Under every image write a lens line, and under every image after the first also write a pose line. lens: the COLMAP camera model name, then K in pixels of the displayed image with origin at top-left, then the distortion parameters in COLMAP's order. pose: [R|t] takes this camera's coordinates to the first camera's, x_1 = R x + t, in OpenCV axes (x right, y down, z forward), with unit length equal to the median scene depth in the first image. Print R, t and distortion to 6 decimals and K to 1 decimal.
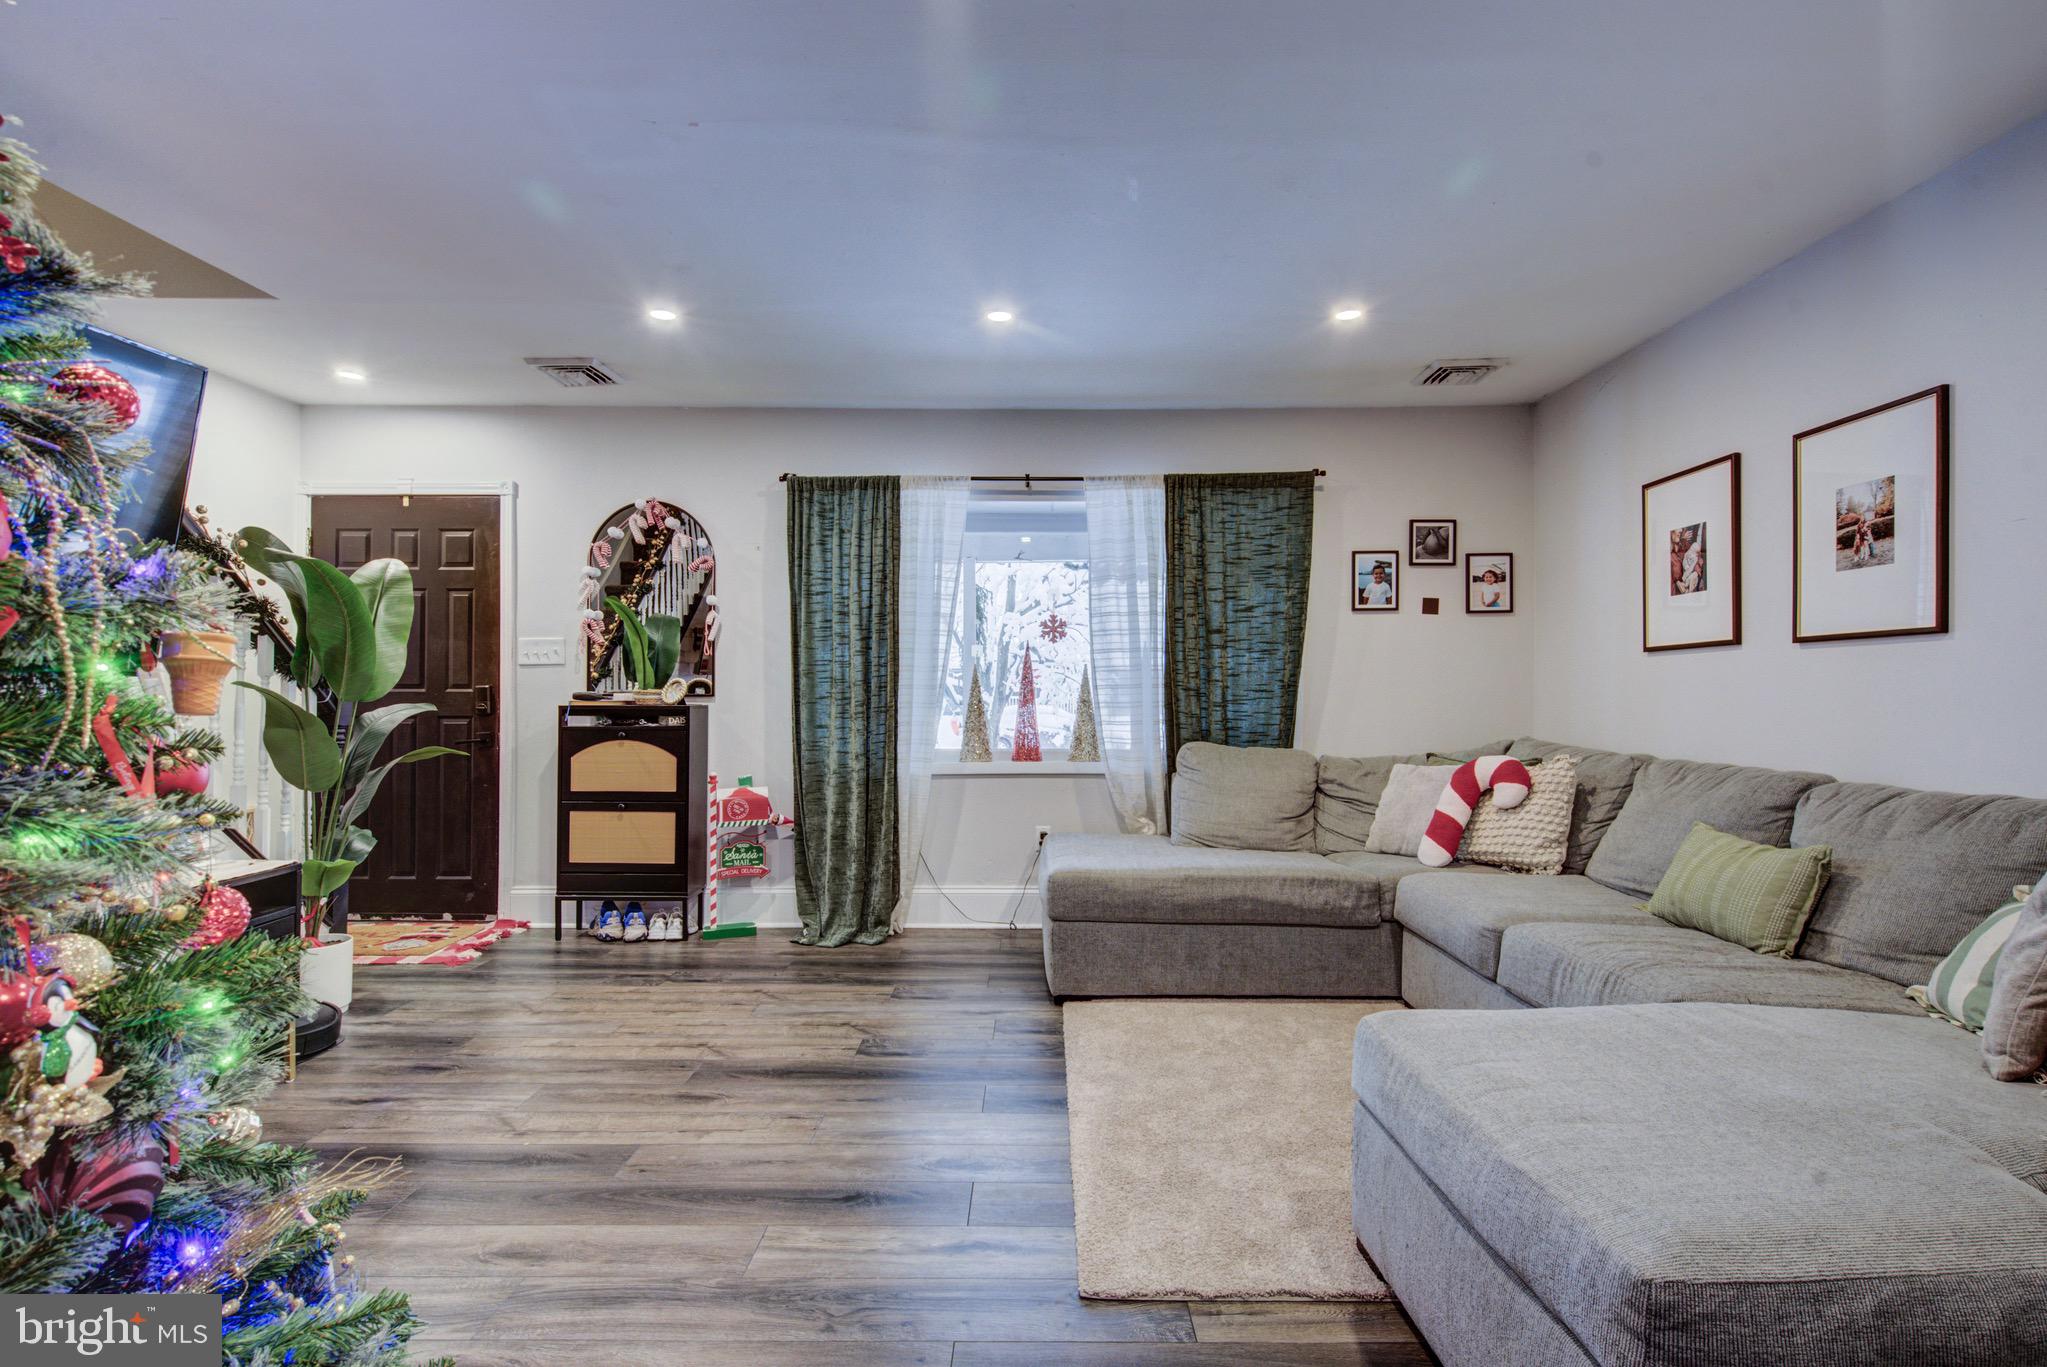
lens RADIAL K [[986.0, 0, 1024.9], [0, 986.0, 691.0], [0, 0, 1]] dist [0.013110, -0.016980]
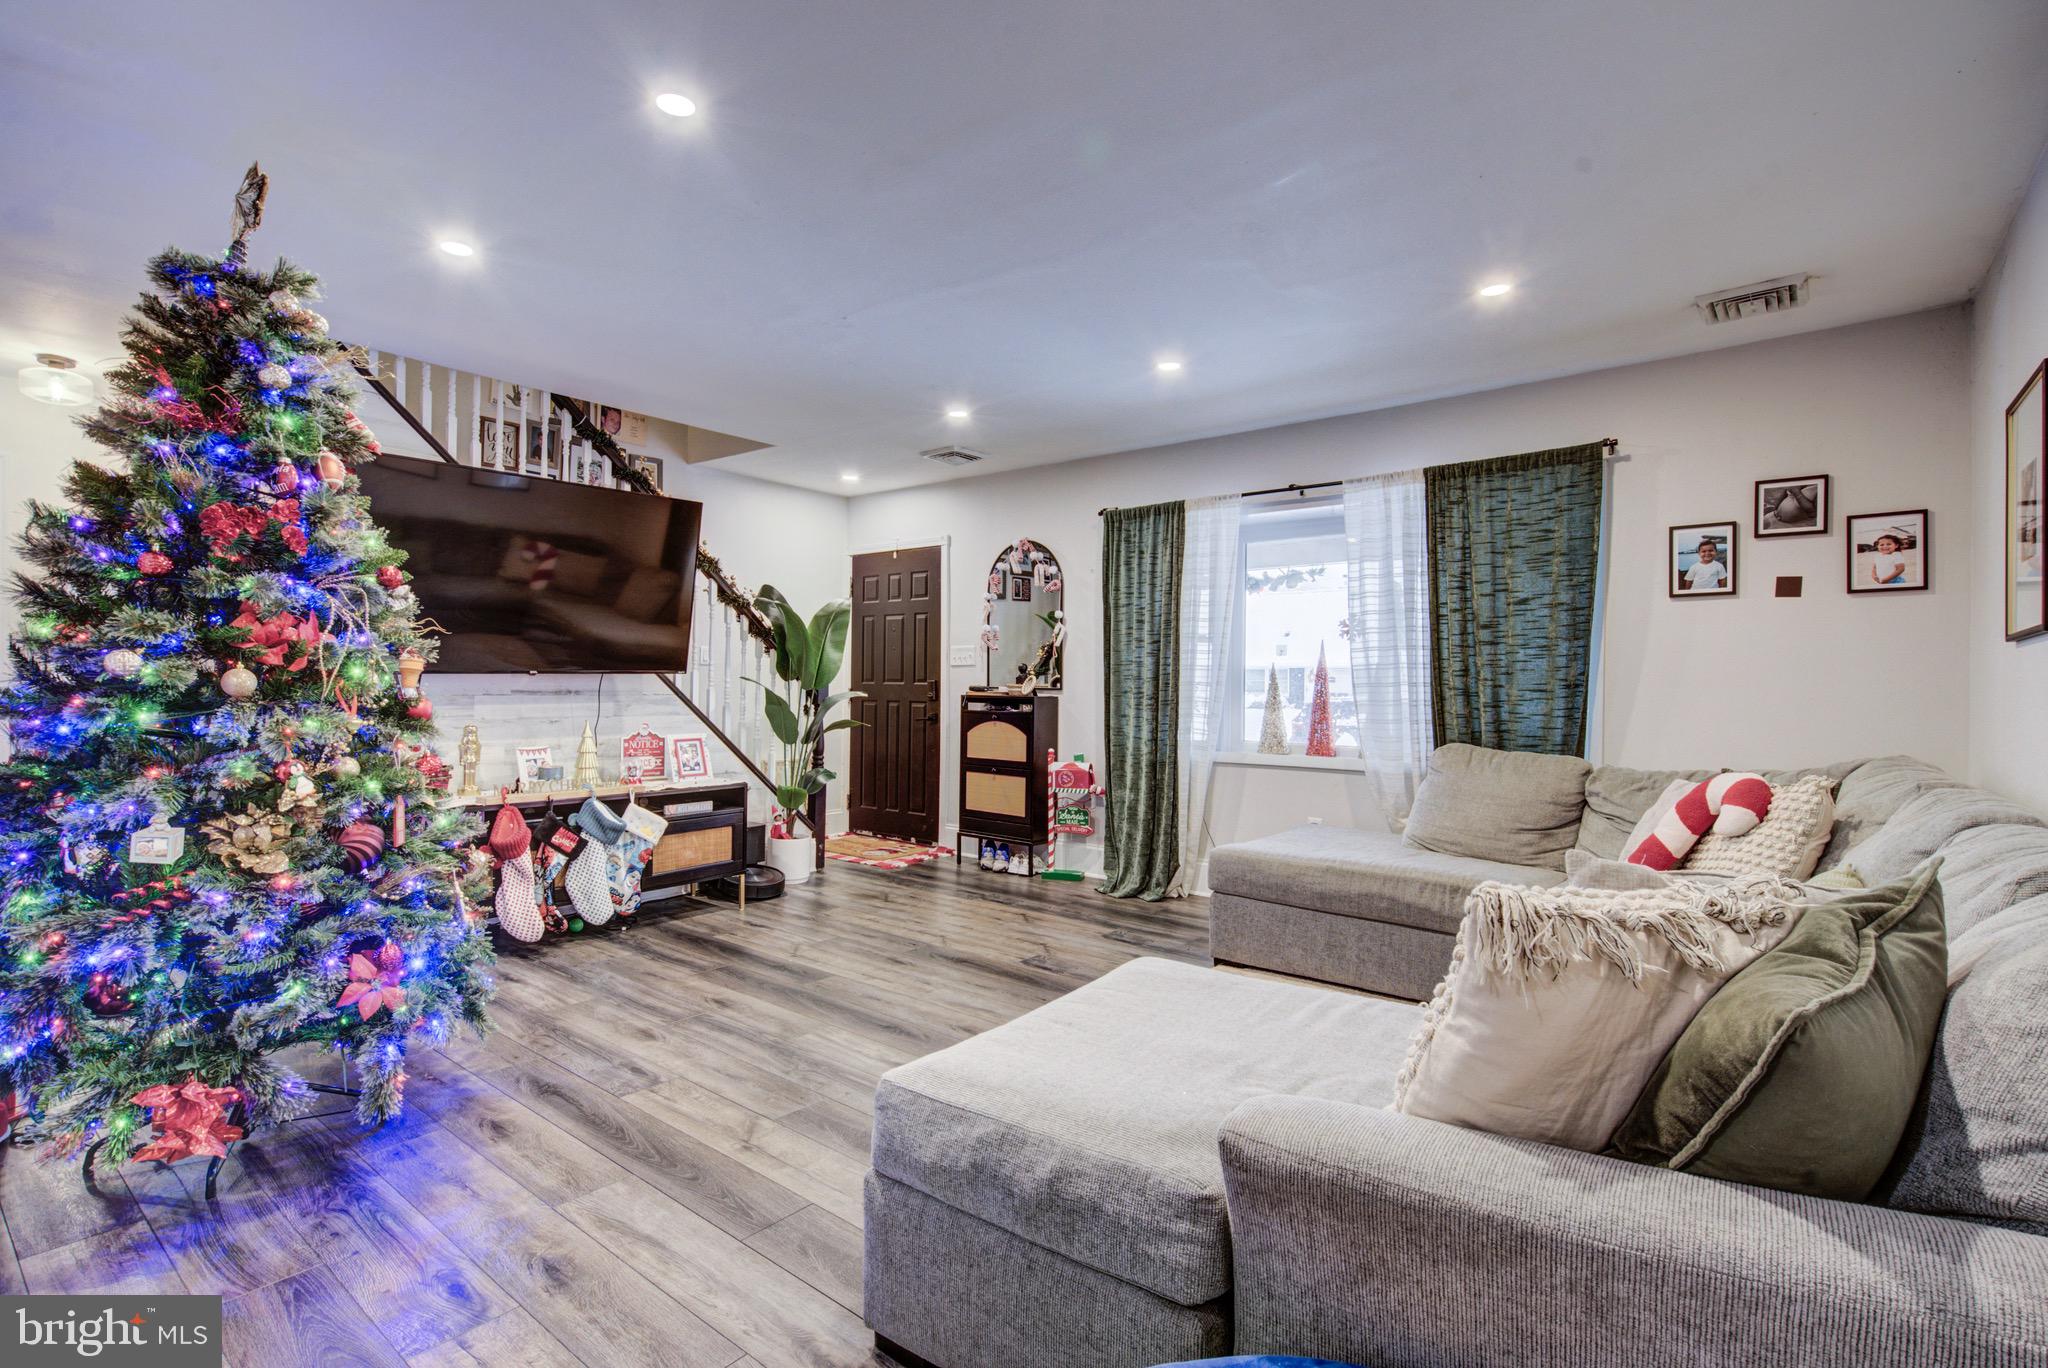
lens RADIAL K [[986.5, 0, 1025.4], [0, 986.5, 691.5], [0, 0, 1]] dist [0.013110, -0.016980]
pose [[0.768150, 0.012671, -0.640145, 0.472112], [-0.010038, 0.999920, 0.007747, -0.001850], [0.640192, 0.000475, 0.768215, -0.003808]]
